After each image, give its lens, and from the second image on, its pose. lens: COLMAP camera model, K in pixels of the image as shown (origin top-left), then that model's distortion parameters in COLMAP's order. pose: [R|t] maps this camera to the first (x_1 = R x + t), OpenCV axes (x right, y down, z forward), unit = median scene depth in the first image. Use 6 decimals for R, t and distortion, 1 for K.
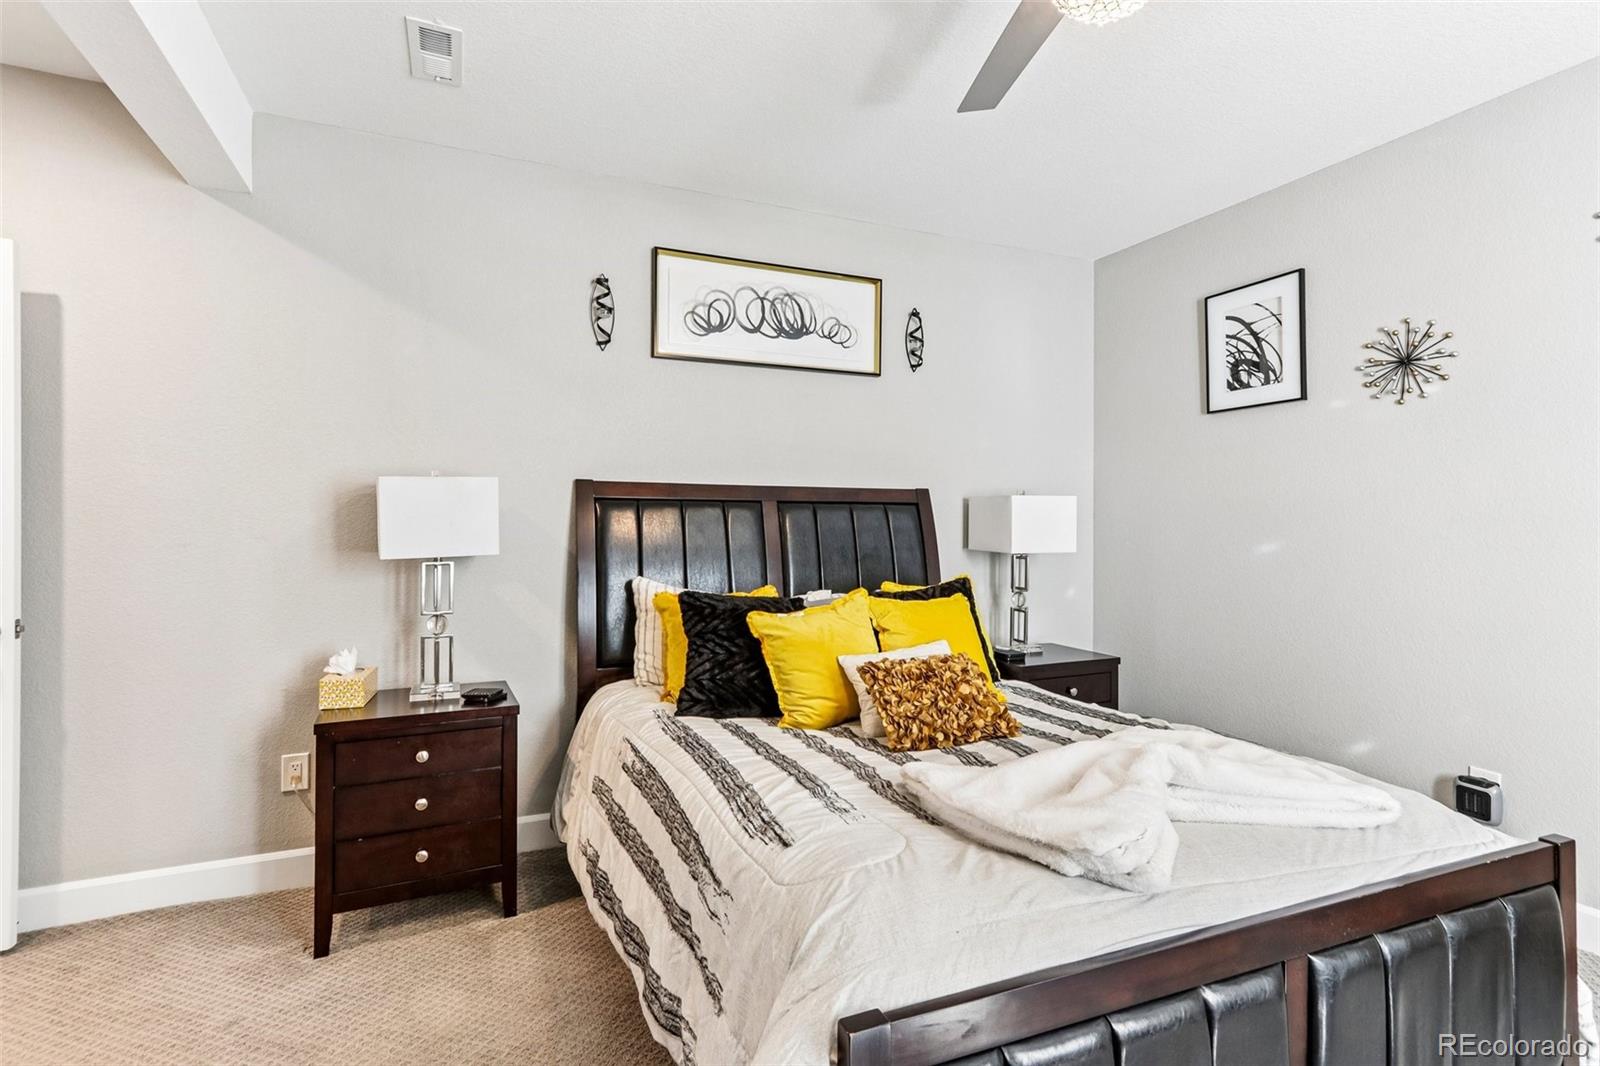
lens RADIAL K [[745.9, 0, 790.2], [0, 745.9, 521.1], [0, 0, 1]] dist [-0.000310, 0.001264]
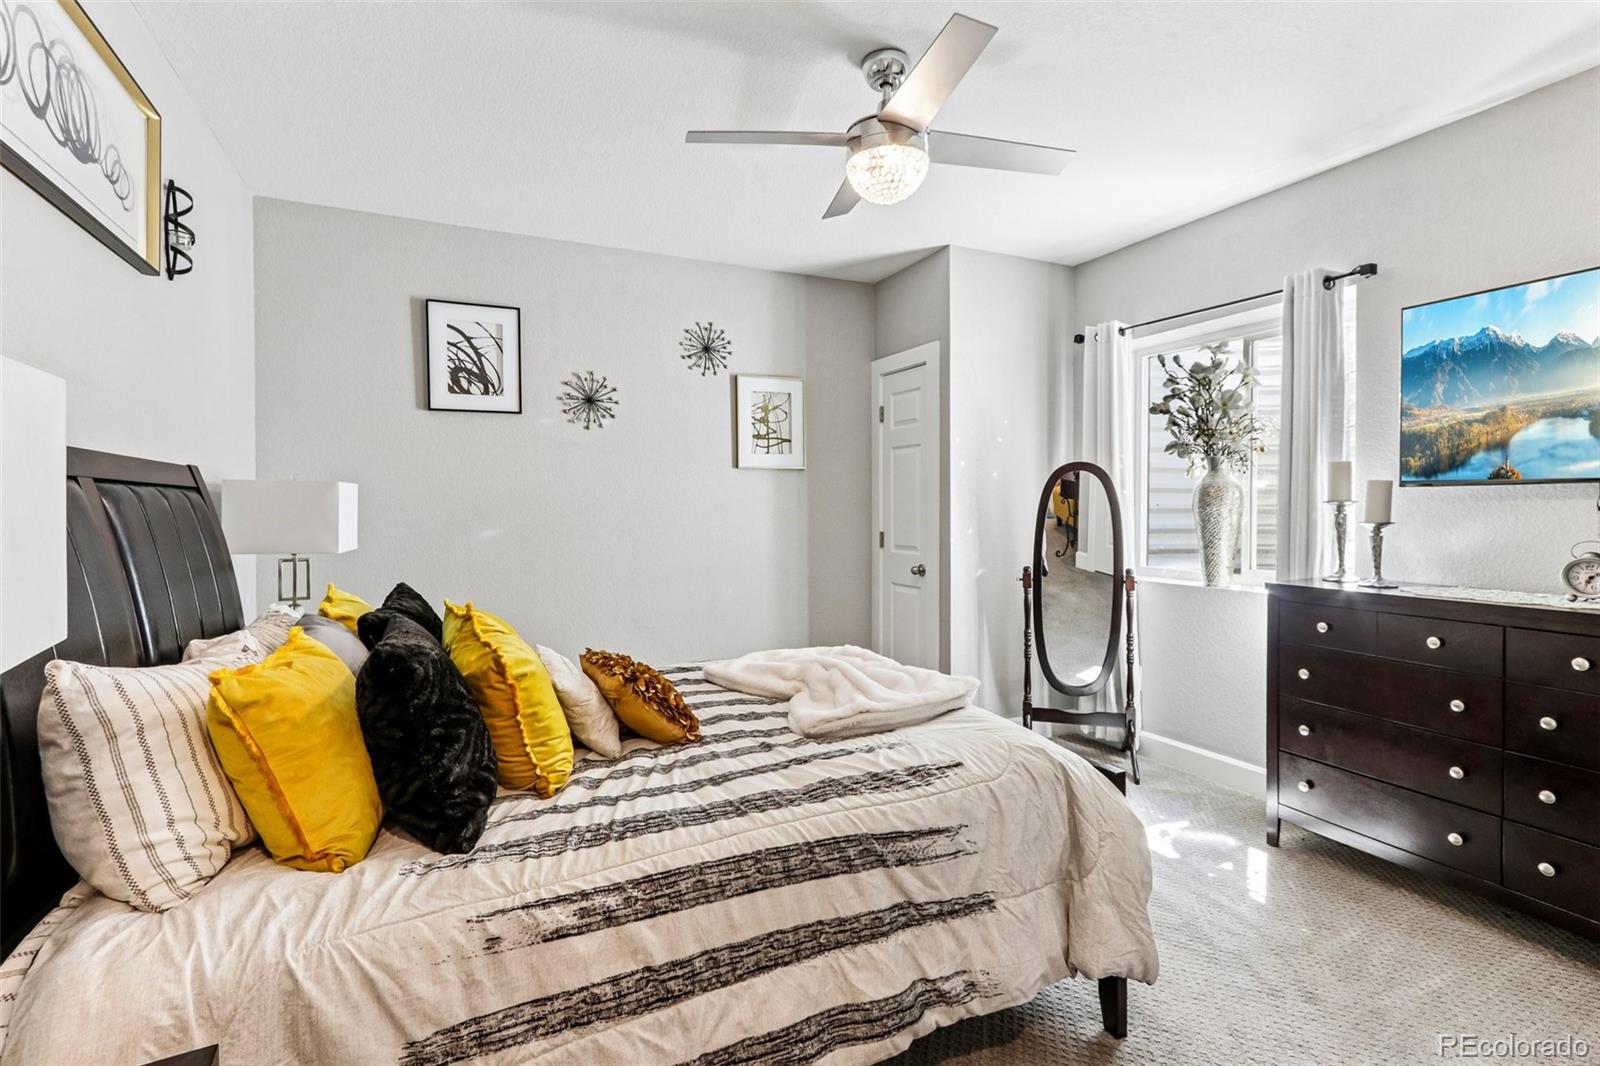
lens RADIAL K [[745.9, 0, 790.2], [0, 745.9, 521.1], [0, 0, 1]] dist [-0.000310, 0.001264]
pose [[-0.016012, -0.032525, 0.999343, -0.547616], [0.003936, 0.999461, 0.032592, -0.020293], [-0.999864, 0.004455, -0.015875, 0.537239]]
